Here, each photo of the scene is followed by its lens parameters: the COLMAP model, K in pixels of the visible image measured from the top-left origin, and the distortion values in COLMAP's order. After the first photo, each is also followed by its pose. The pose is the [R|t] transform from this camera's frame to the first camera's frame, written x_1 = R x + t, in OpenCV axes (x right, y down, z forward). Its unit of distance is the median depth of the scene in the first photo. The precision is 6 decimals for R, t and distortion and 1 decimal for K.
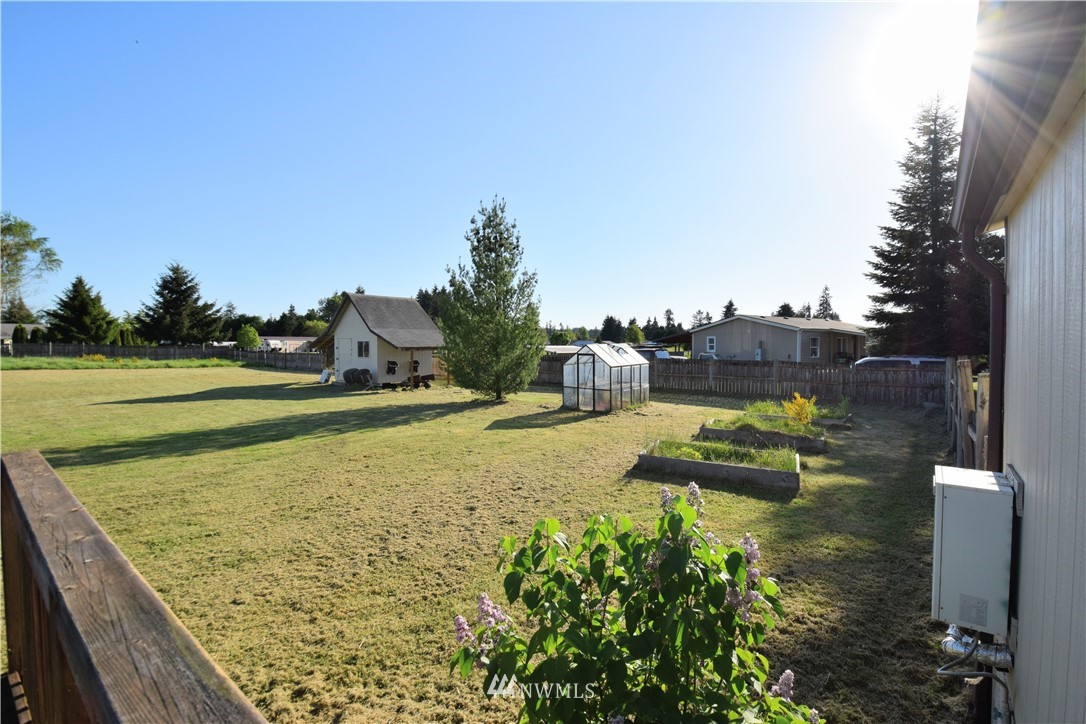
lens RADIAL K [[478.2, 0, 562.7], [0, 478.2, 356.7], [0, 0, 1]] dist [0.003773, -0.014811]
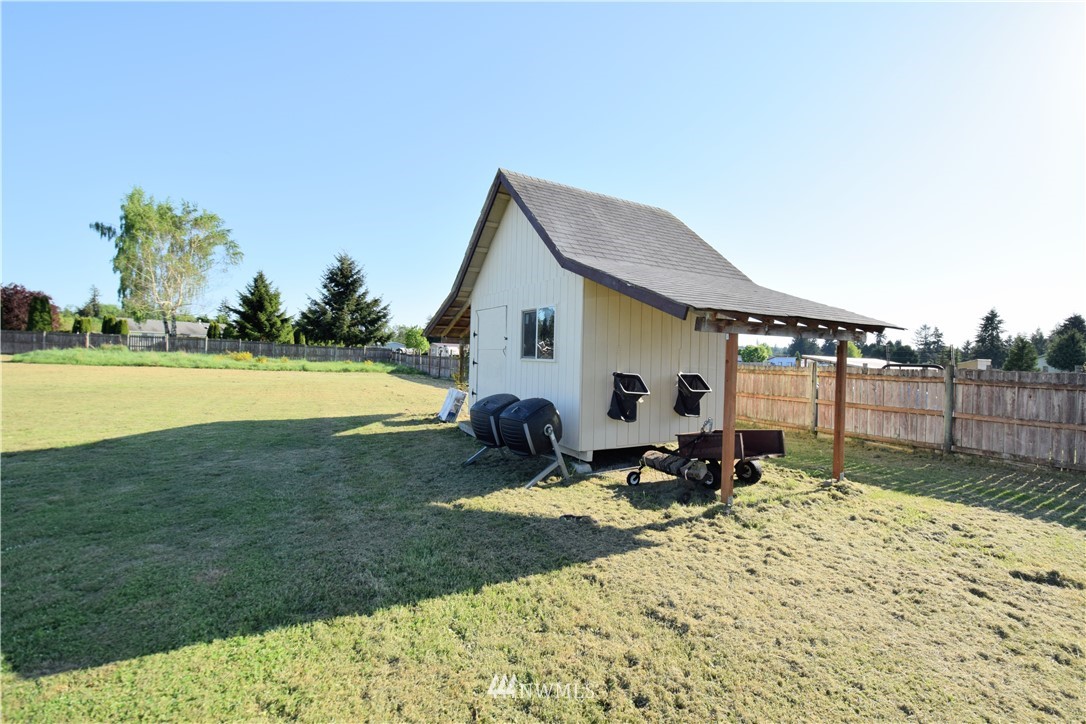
lens RADIAL K [[478.2, 0, 562.7], [0, 478.2, 356.7], [0, 0, 1]] dist [0.003773, -0.014811]
pose [[0.941353, 0.027348, -0.336314, -0.151056], [-0.038218, 0.998938, -0.025743, 0.003568], [0.335253, 0.037087, 0.941398, 0.363718]]
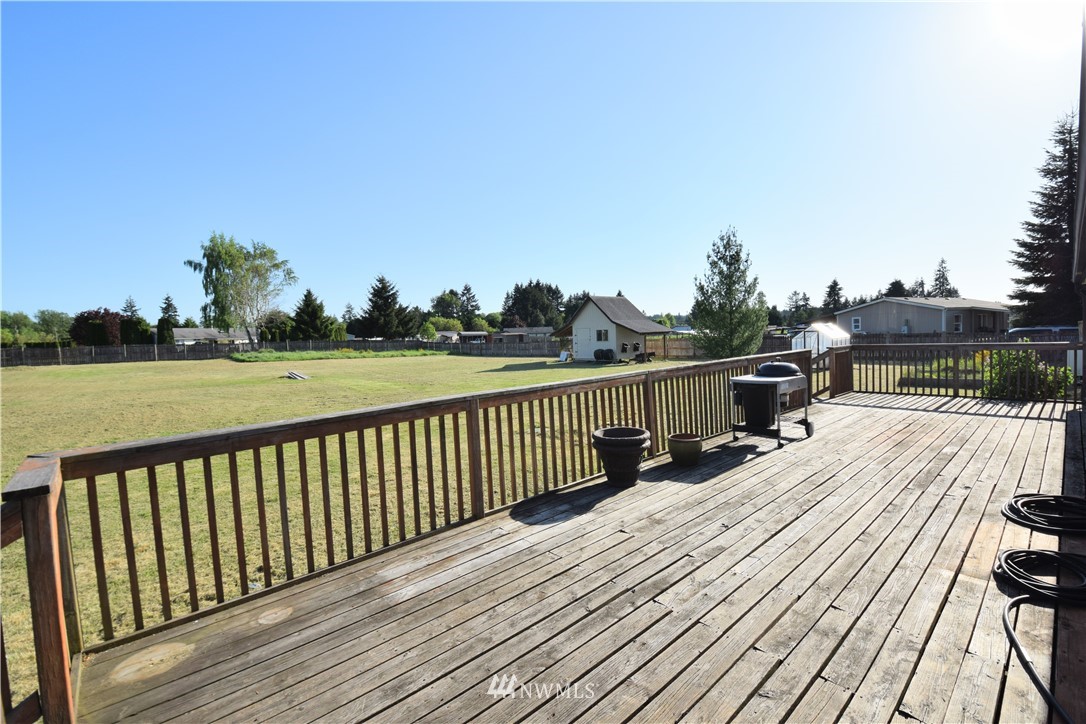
lens RADIAL K [[478.2, 0, 562.7], [0, 478.2, 356.7], [0, 0, 1]] dist [0.003773, -0.014811]
pose [[0.985845, -0.023631, -0.165983, -0.154708], [0.027515, 0.999398, 0.021139, 0.006983], [0.165383, -0.025407, 0.985902, -0.203623]]
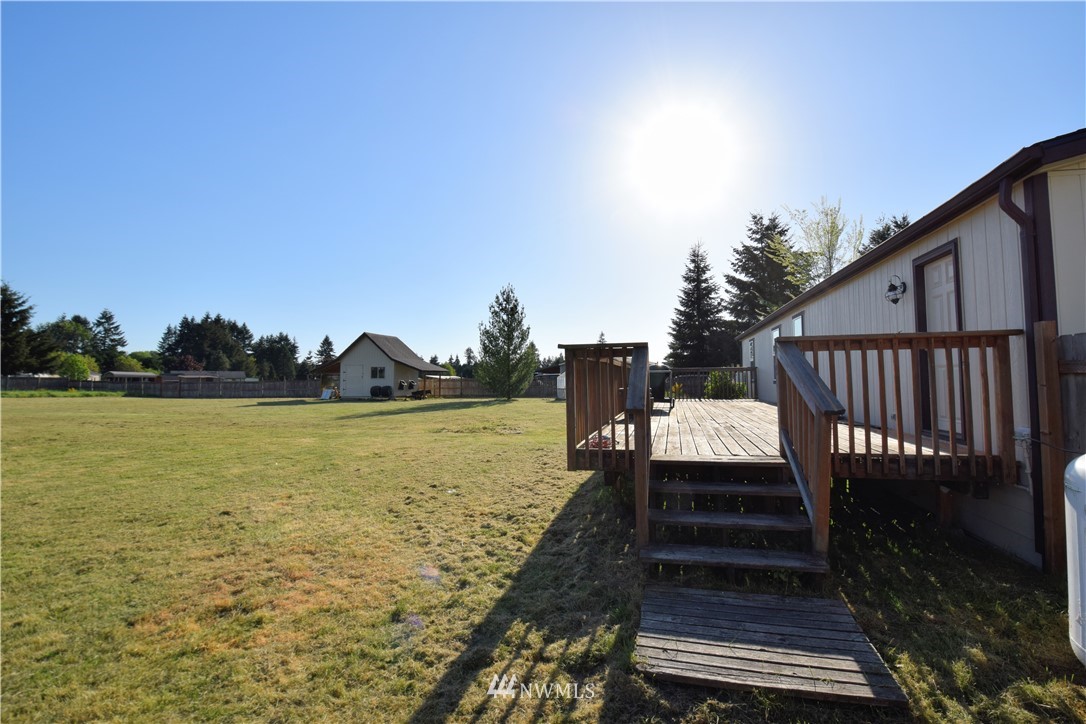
lens RADIAL K [[478.2, 0, 562.7], [0, 478.2, 356.7], [0, 0, 1]] dist [0.003773, -0.014811]
pose [[0.907894, 0.019004, 0.418770, -0.264156], [0.014619, 0.996929, -0.076936, 0.027714], [-0.418946, 0.075972, 0.904827, -0.256131]]
